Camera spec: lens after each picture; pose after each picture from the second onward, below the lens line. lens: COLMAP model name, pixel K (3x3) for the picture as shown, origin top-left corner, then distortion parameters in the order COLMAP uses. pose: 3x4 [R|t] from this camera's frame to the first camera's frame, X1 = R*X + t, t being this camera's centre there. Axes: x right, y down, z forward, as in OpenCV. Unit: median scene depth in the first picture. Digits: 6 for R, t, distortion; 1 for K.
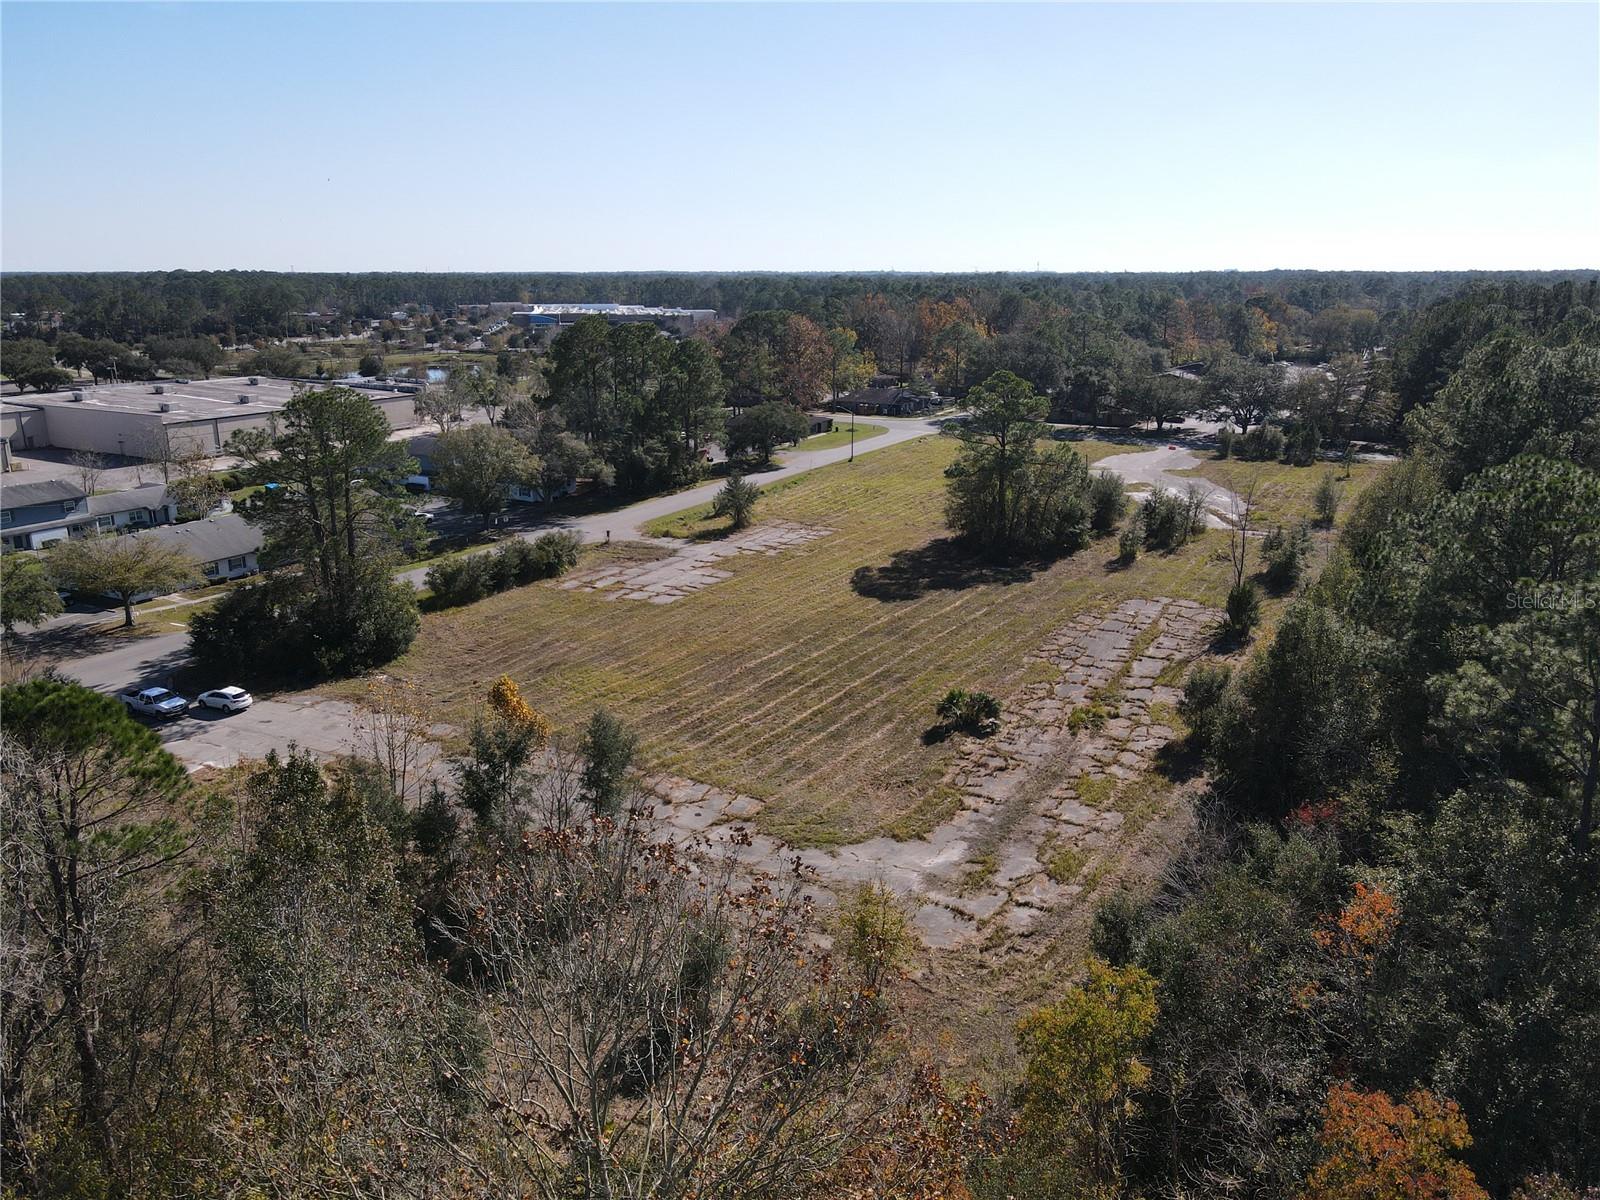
lens RADIAL K [[1173.3, 0, 806.1], [0, 1173.3, 600.6], [0, 0, 1]] dist [0.002247, 0.026268]
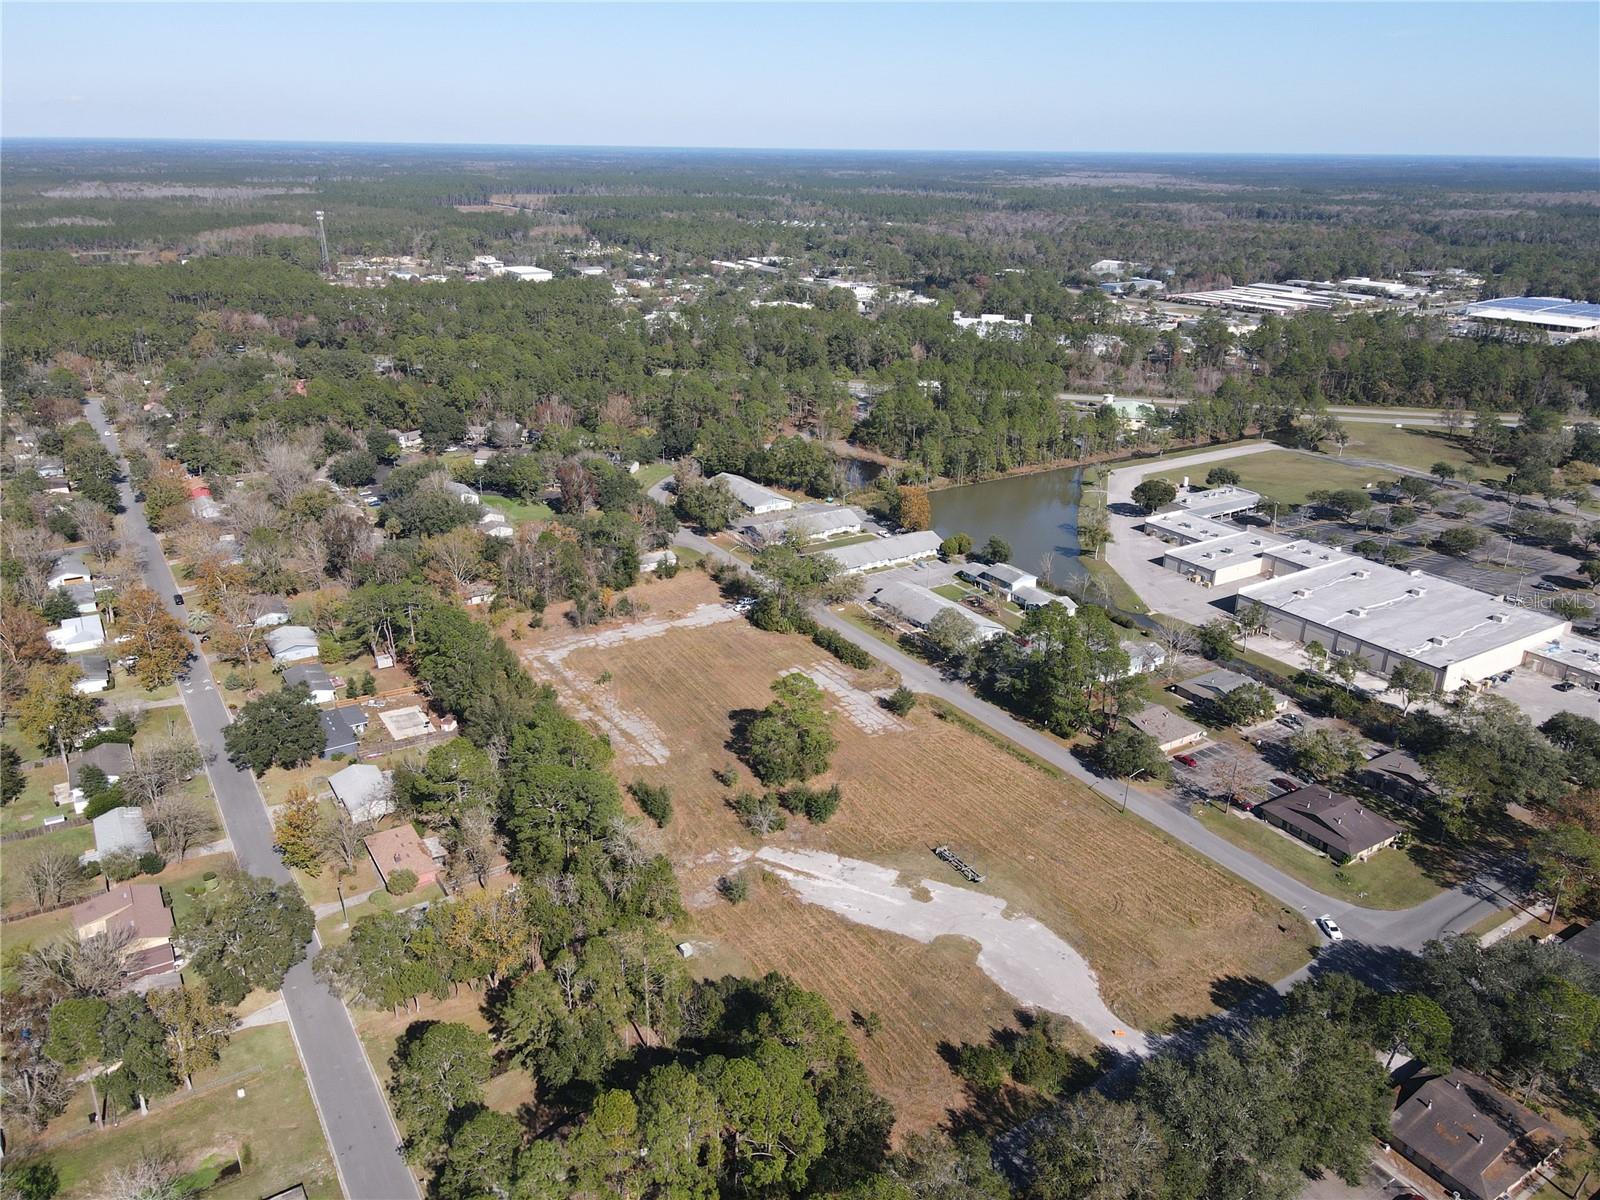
lens RADIAL K [[1173.3, 0, 806.1], [0, 1173.3, 600.6], [0, 0, 1]] dist [0.002247, 0.026268]
pose [[-0.485055, 0.314129, -0.816115, 2.399634], [-0.250367, 0.844302, 0.473783, -1.727384], [0.837877, 0.434139, -0.330886, 2.389861]]
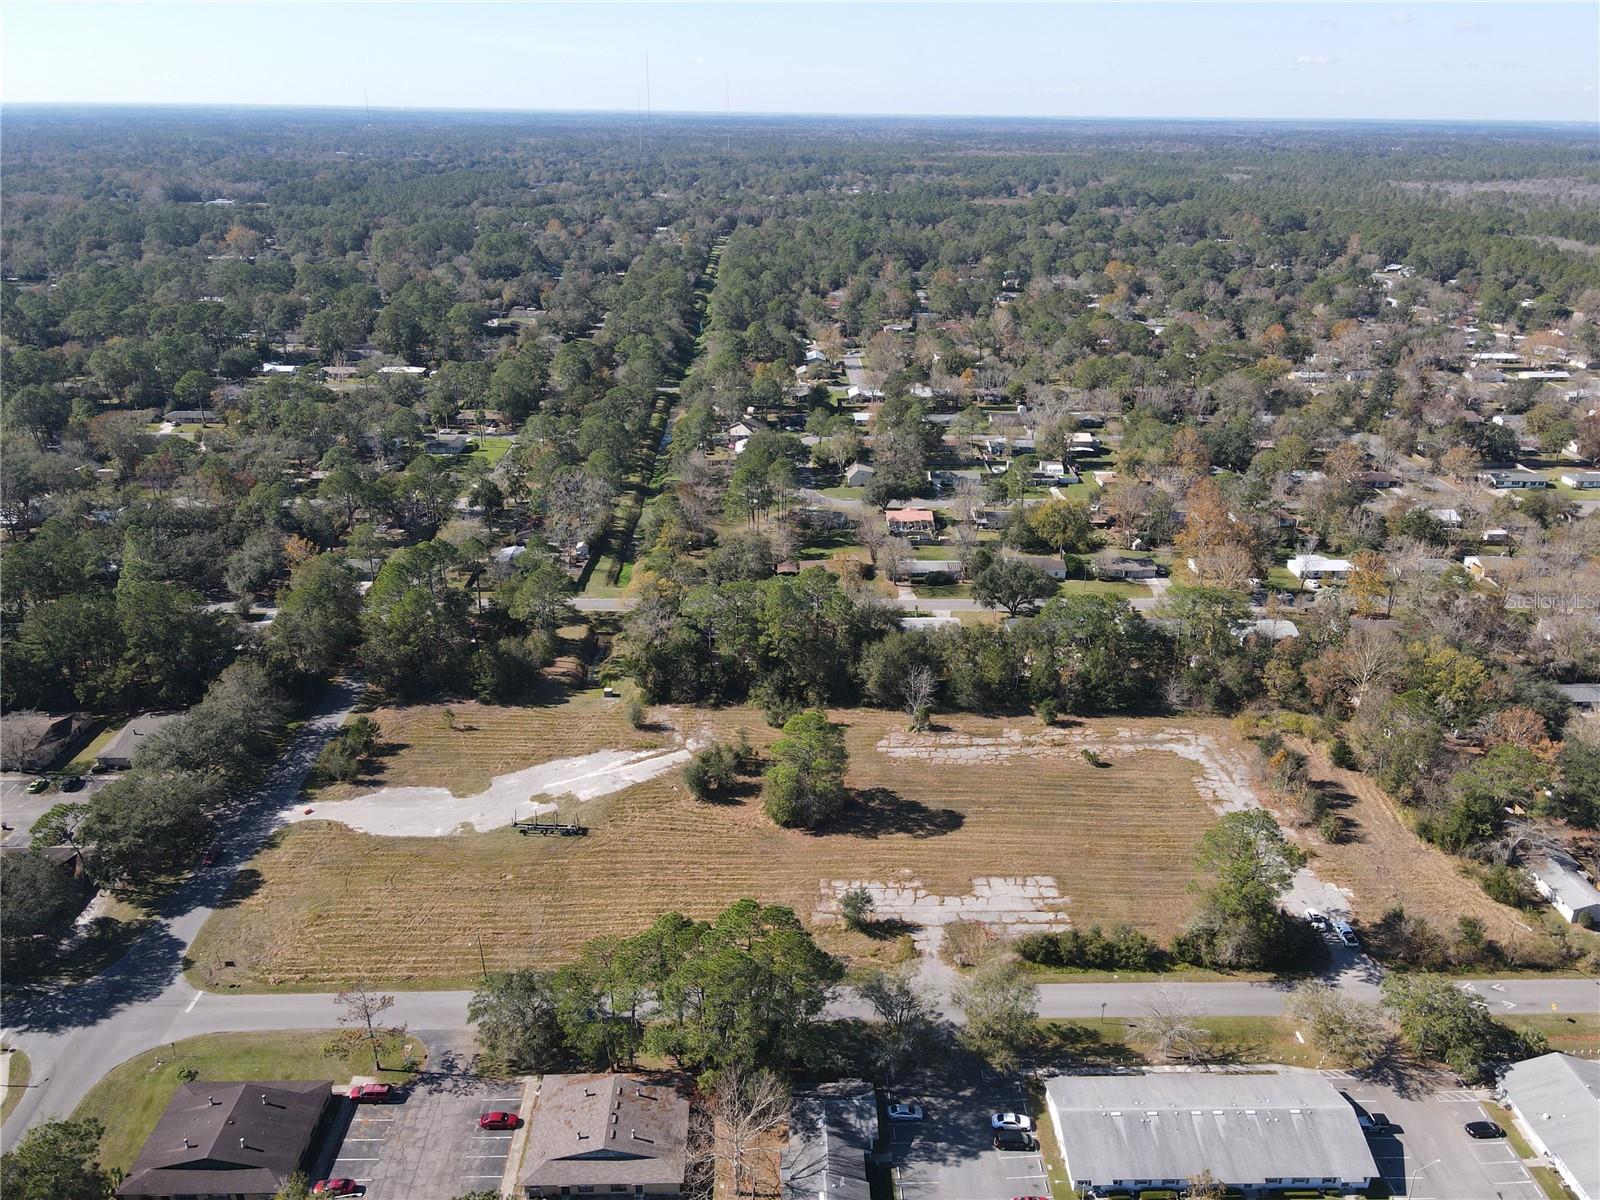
lens RADIAL K [[1173.3, 0, 806.1], [0, 1173.3, 600.6], [0, 0, 1]] dist [0.002247, 0.026268]
pose [[-0.503032, -0.341647, 0.793874, -1.539602], [0.224372, 0.835434, 0.501704, -1.688581], [-0.834635, 0.430496, -0.343595, 2.276798]]
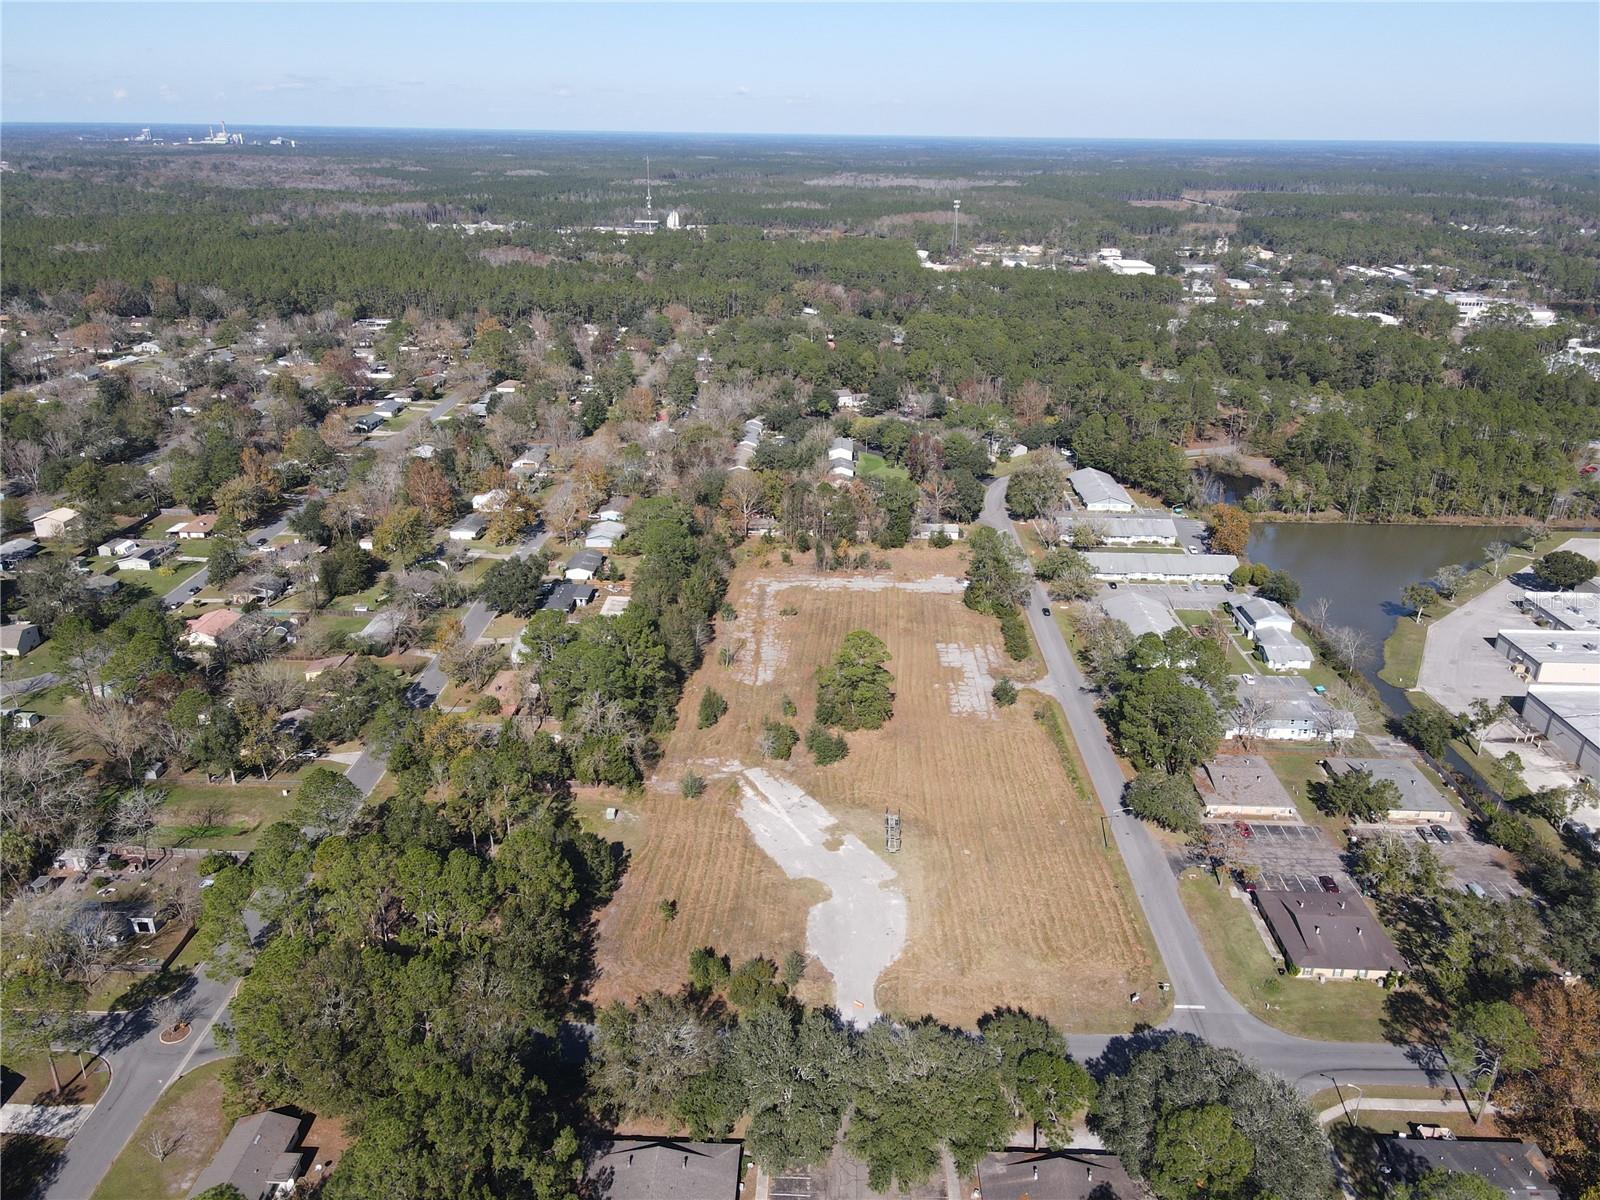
lens RADIAL K [[1173.3, 0, 806.1], [0, 1173.3, 600.6], [0, 0, 1]] dist [0.002247, 0.026268]
pose [[-0.890360, 0.160607, -0.425986, 1.594045], [-0.136005, 0.799138, 0.585560, -2.022430], [0.434467, 0.579295, -0.689678, 3.427394]]
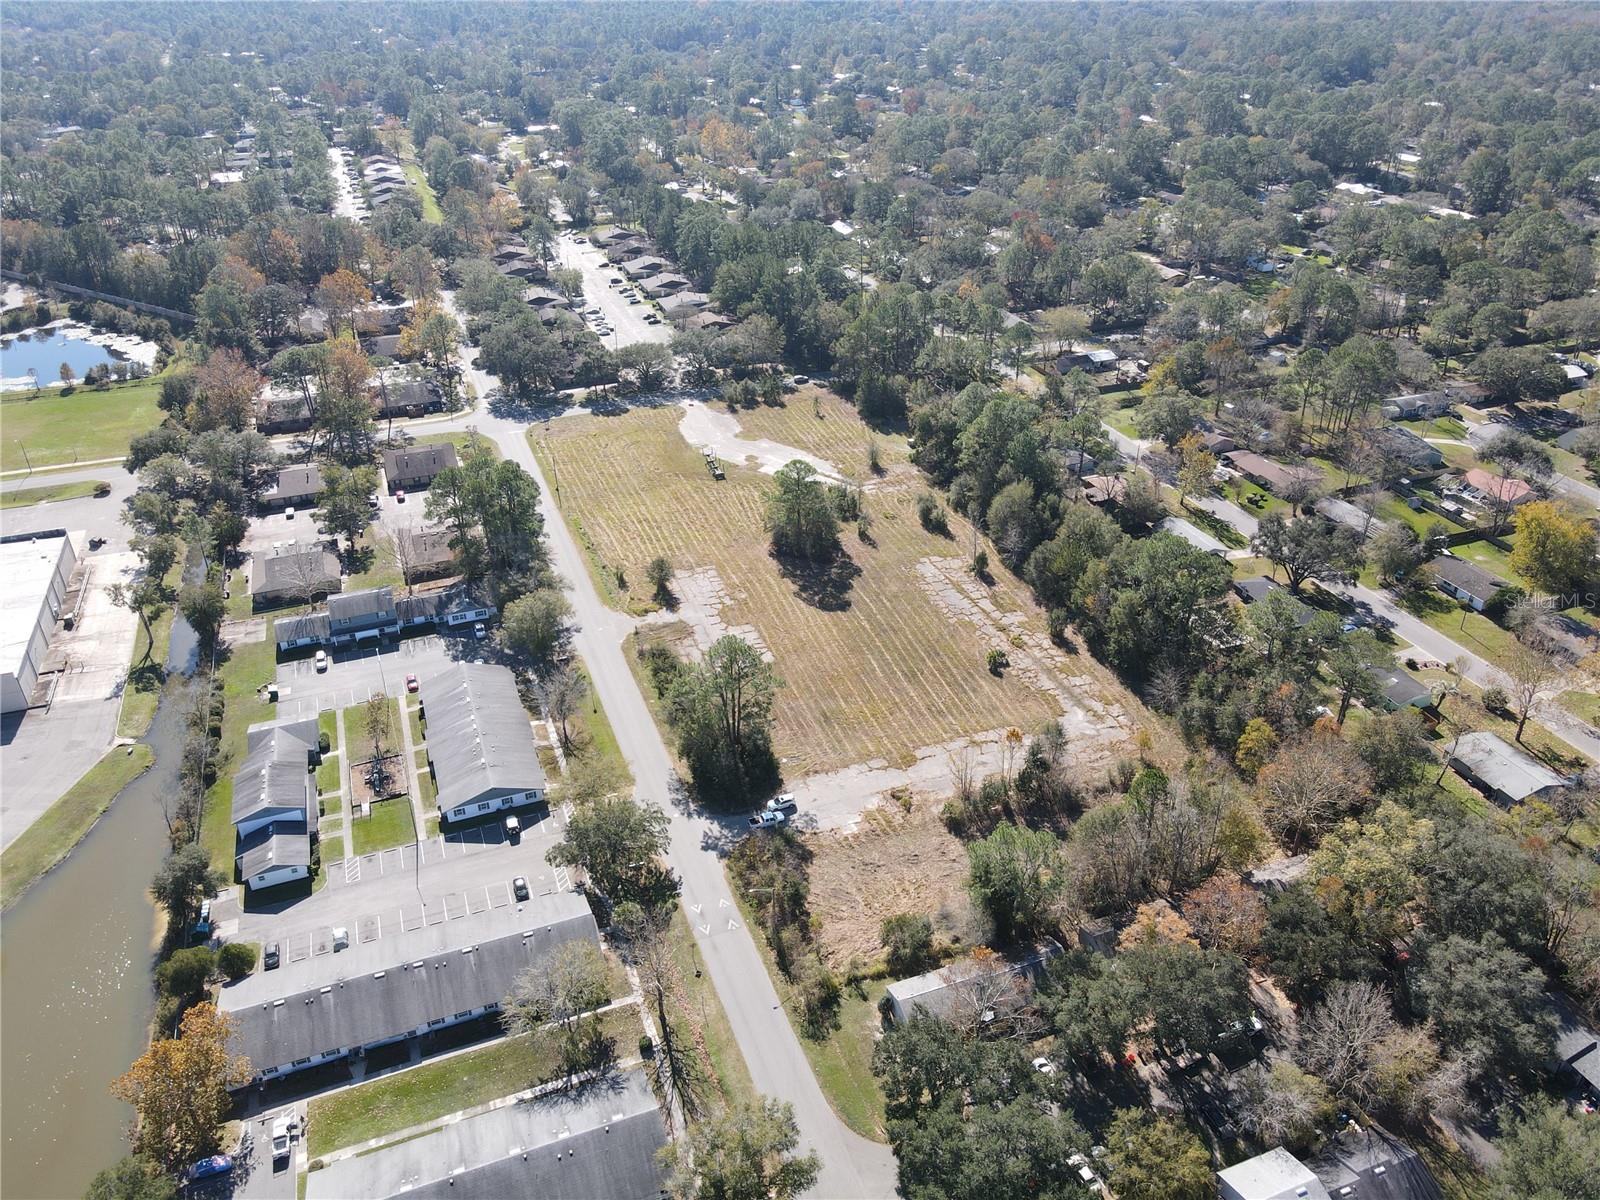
lens RADIAL K [[1173.3, 0, 806.1], [0, 1173.3, 600.6], [0, 0, 1]] dist [0.002247, 0.026268]
pose [[0.652776, -0.388047, 0.650617, -1.692097], [0.211824, 0.918083, 0.335044, -0.935688], [-0.727333, -0.080892, 0.681500, -0.412916]]
